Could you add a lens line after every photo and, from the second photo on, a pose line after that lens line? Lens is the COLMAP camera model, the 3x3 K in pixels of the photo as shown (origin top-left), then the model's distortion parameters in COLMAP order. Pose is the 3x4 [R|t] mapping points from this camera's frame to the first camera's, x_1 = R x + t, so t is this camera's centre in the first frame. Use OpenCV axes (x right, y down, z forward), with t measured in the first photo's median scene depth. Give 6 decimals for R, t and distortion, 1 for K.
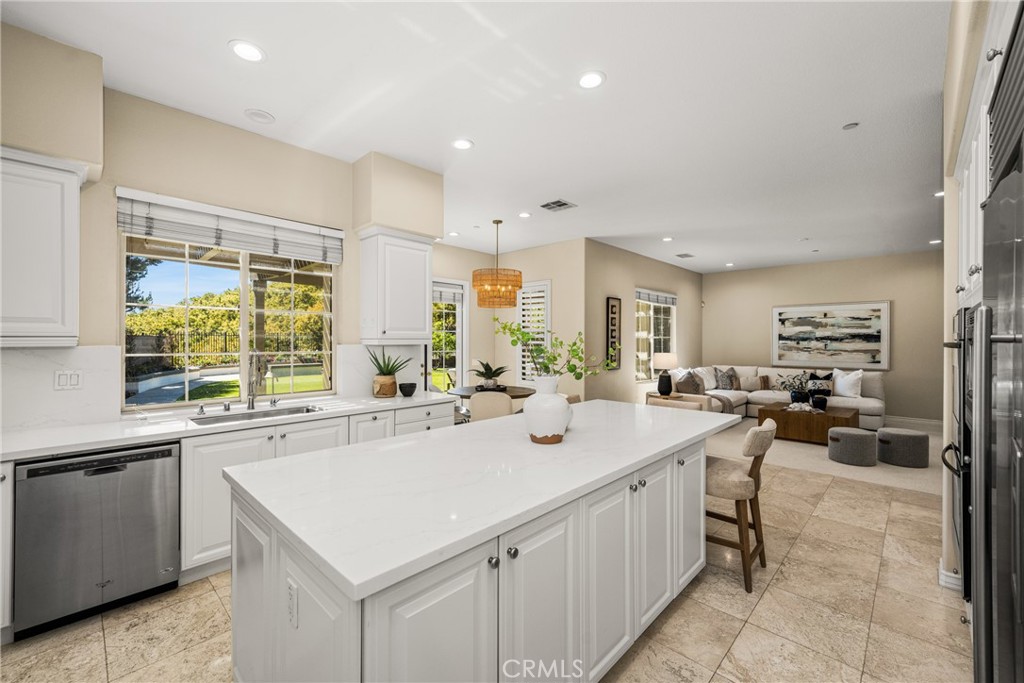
lens RADIAL K [[421.3, 0, 511.1], [0, 421.3, 339.5], [0, 0, 1]] dist [0.004087, 0.000511]
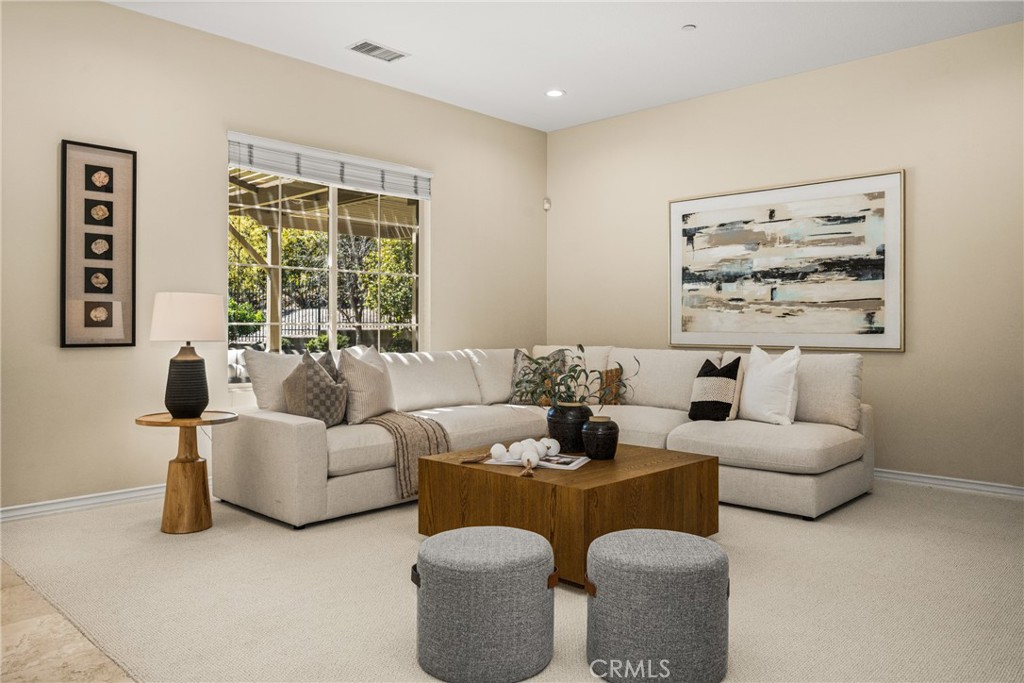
lens RADIAL K [[725.4, 0, 516.1], [0, 725.4, 326.5], [0, 0, 1]] dist [-0.018689, 0.007452]
pose [[0.999953, -0.000894, 0.009616, 0.733518], [0.000877, 0.999998, 0.001751, 0.066639], [-0.009618, -0.001743, 0.999952, 0.479831]]
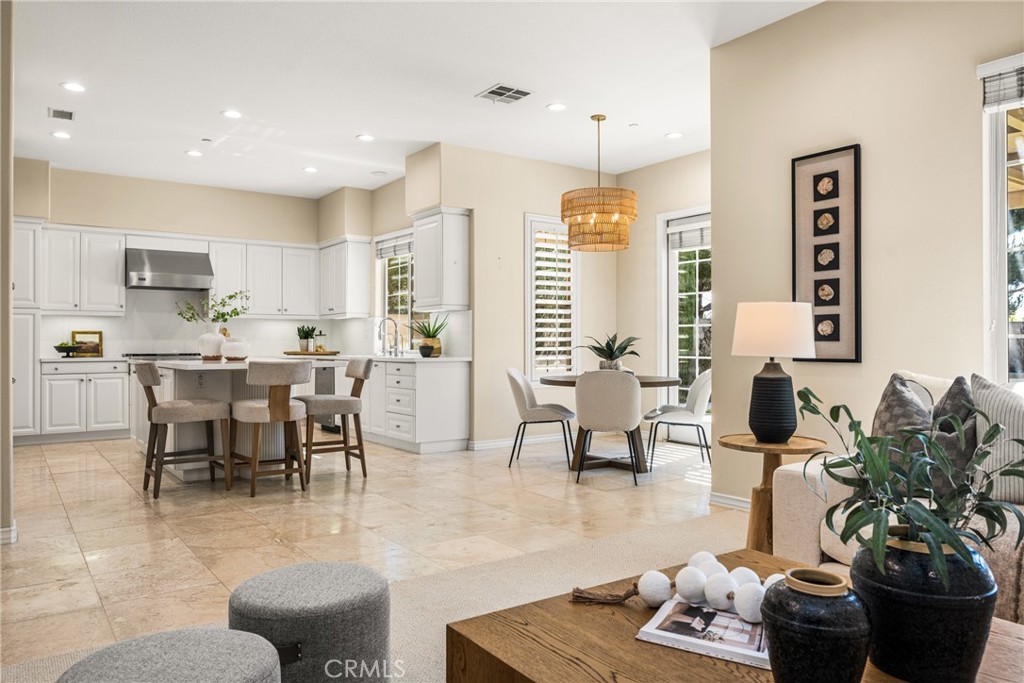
lens RADIAL K [[715.2, 0, 515.9], [0, 715.2, 337.7], [0, 0, 1]] dist [-0.004452, 0.003107]
pose [[-0.180868, -0.009661, -0.983460, 1.064805], [0.003455, 0.999939, -0.010459, 0.070925], [0.983501, -0.005289, -0.180824, 1.066400]]
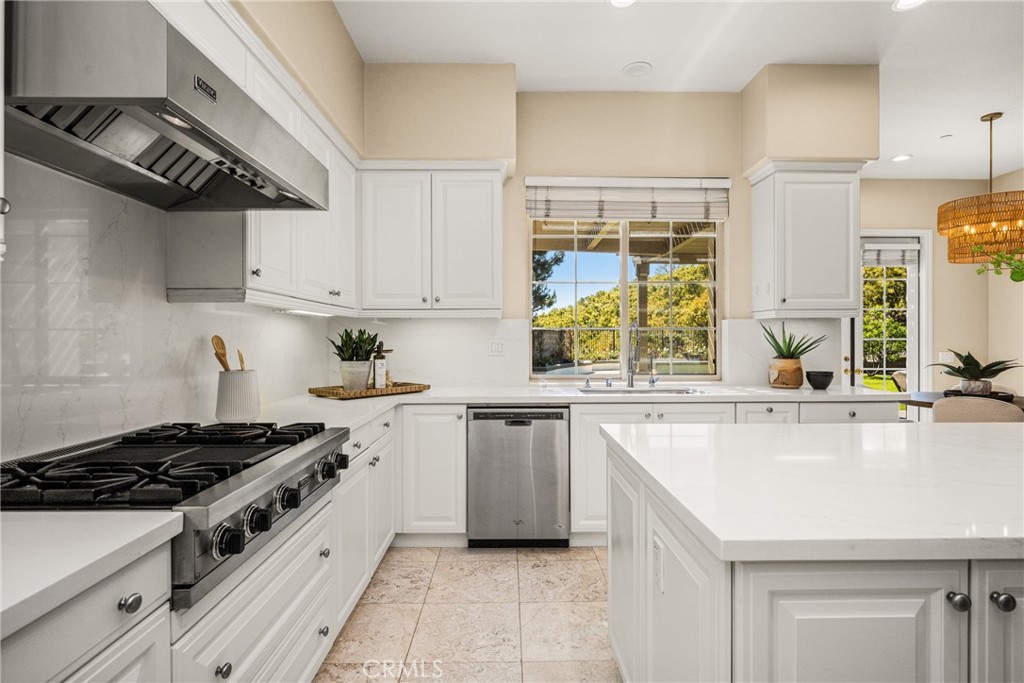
lens RADIAL K [[515.6, 0, 514.9], [0, 515.6, 340.4], [0, 0, 1]] dist [-0.001700, 0.002037]
pose [[0.706652, -0.001100, -0.707561, 0.007225], [0.004329, 0.999987, 0.002768, 0.031979], [0.707548, -0.005019, 0.706647, 0.005332]]
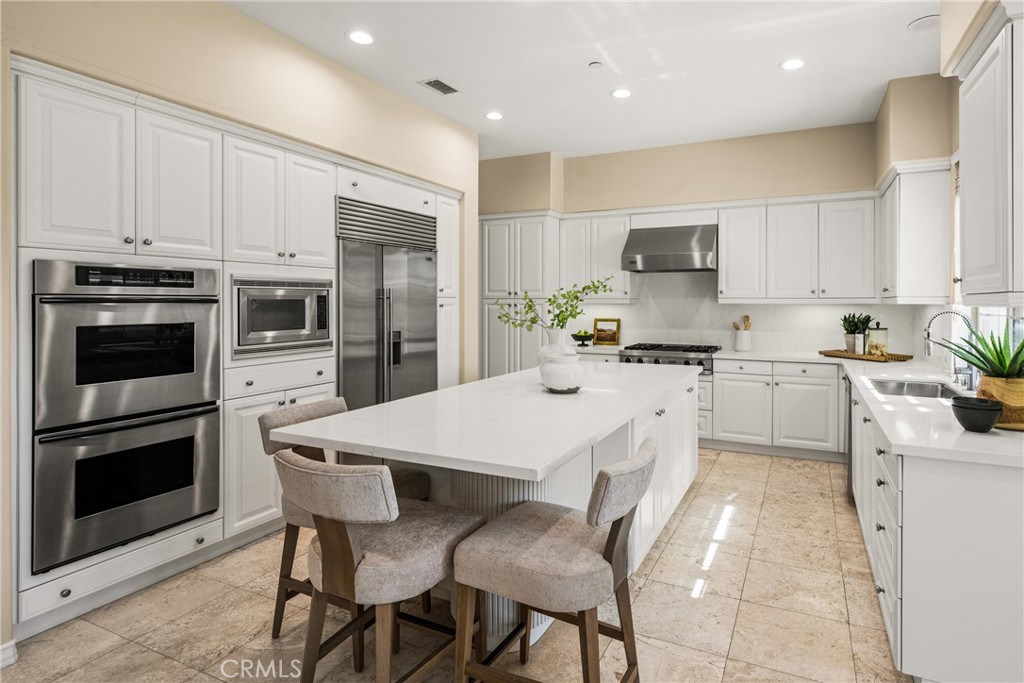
lens RADIAL K [[538.7, 0, 554.8], [0, 538.7, 302.7], [0, 0, 1]] dist [0.002246, 0.000293]
pose [[-0.945164, -0.000711, -0.326595, 0.220959], [-0.000491, 1.000000, -0.000758, 0.006507], [0.326595, -0.000557, -0.945164, 0.925806]]
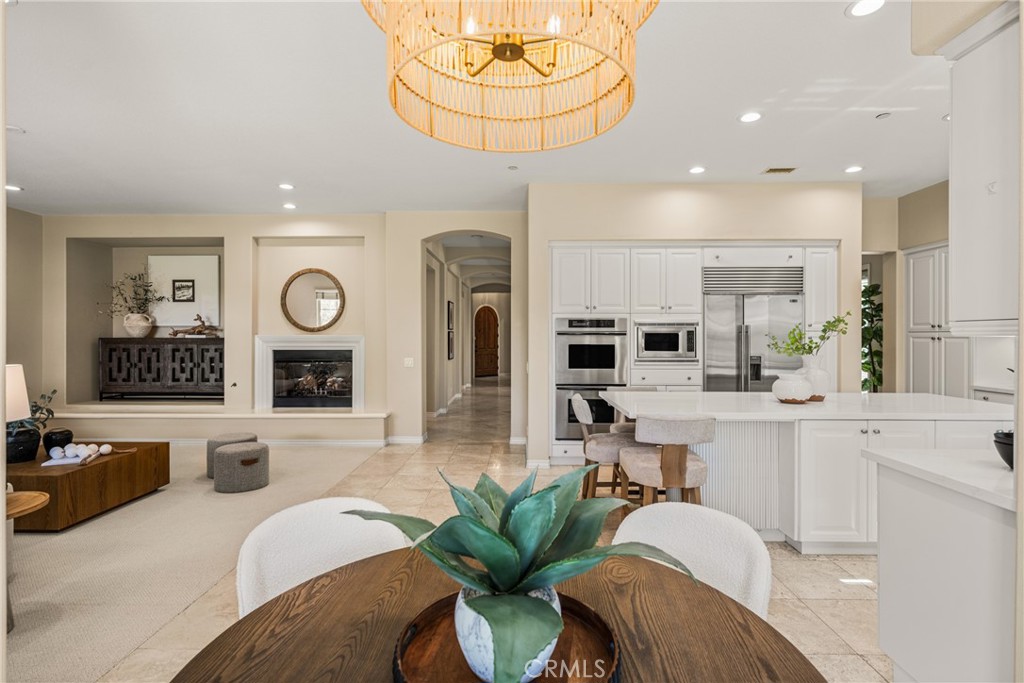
lens RADIAL K [[485.1, 0, 516.6], [0, 485.1, 342.7], [0, 0, 1]] dist [-0.000758, -0.000244]
pose [[-0.683735, -0.013045, 0.729614, -0.168621], [-0.003790, 0.999890, 0.014326, 0.008401], [-0.729720, 0.007030, -0.683710, 1.109976]]
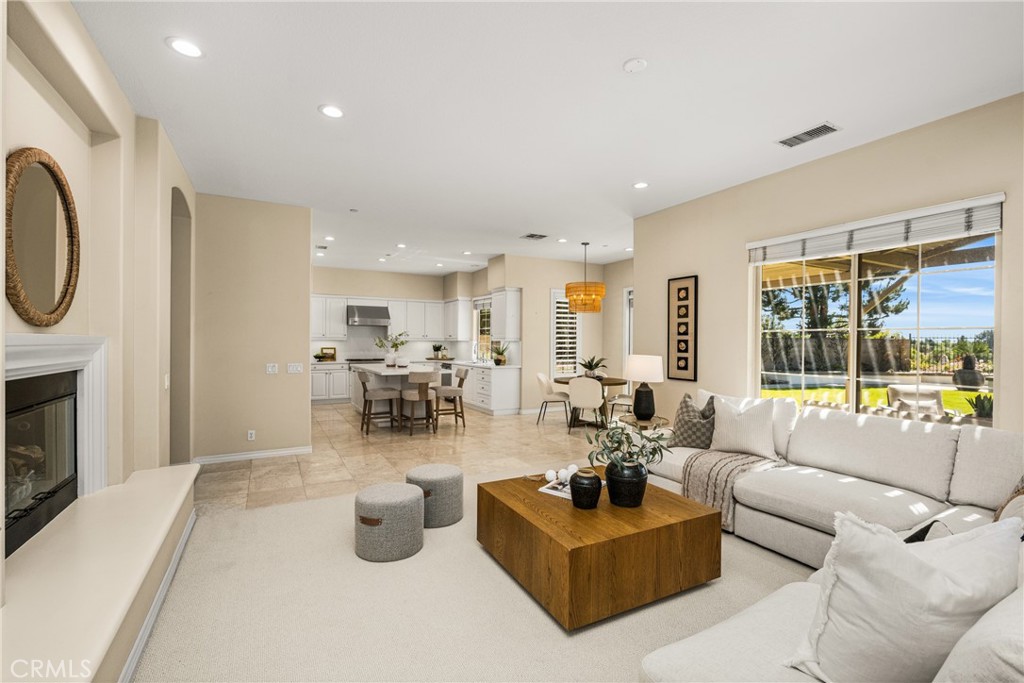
lens RADIAL K [[448.6, 0, 512.7], [0, 448.6, 344.0], [0, 0, 1]] dist [-0.000579, 0.000191]
pose [[-0.300035, 0.002796, -0.953924, 1.286681], [-0.004585, 0.999980, 0.004373, 0.012198], [0.953917, 0.005686, -0.300016, 1.187250]]
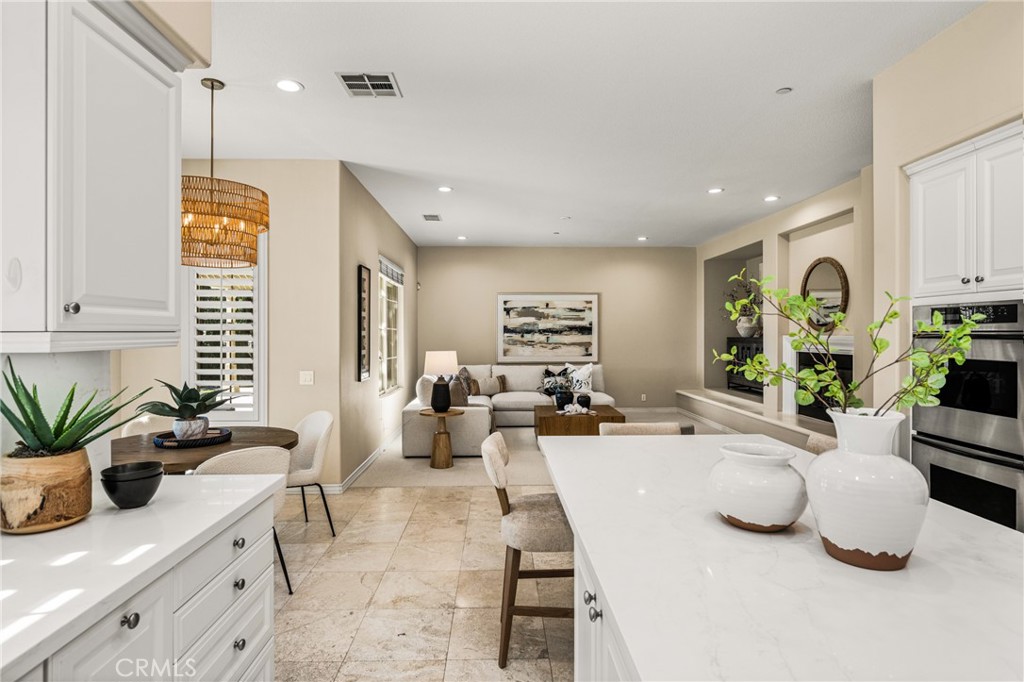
lens RADIAL K [[545.9, 0, 507.4], [0, 545.9, 333.5], [0, 0, 1]] dist [0.001333, -0.003419]
pose [[0.704298, -0.003830, 0.709894, -0.232254], [0.002651, 0.999993, 0.002766, -0.000172], [-0.709899, -0.000067, 0.704303, 0.333933]]
